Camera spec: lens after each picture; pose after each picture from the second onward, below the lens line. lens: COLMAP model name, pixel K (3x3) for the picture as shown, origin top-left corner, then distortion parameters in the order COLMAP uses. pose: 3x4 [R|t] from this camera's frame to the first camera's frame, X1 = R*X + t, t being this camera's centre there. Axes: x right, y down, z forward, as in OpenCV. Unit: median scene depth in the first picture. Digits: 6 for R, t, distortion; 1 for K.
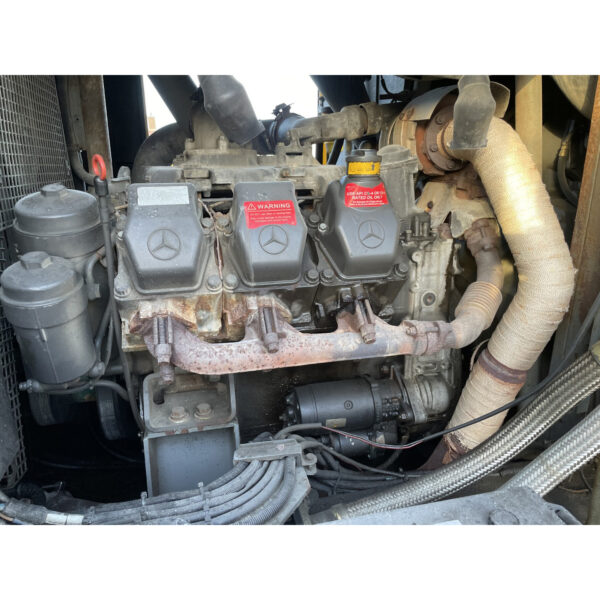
lens RADIAL K [[594.8, 0, 300.0], [0, 594.8, 300.0], [0, 0, 1]] dist [0.127916, -0.014327]
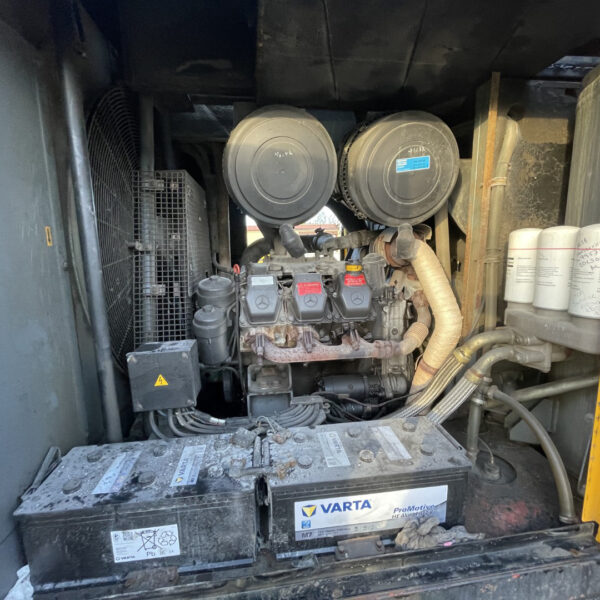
lens RADIAL K [[327.3, 0, 300.0], [0, 327.3, 300.0], [0, 0, 1]] dist [0.000411, 0.000008]
pose [[0.996221, 0.011462, -0.086090, 0.014967], [-0.019734, 0.995200, -0.095856, 0.009758], [0.084578, 0.097193, 0.991665, -0.142922]]
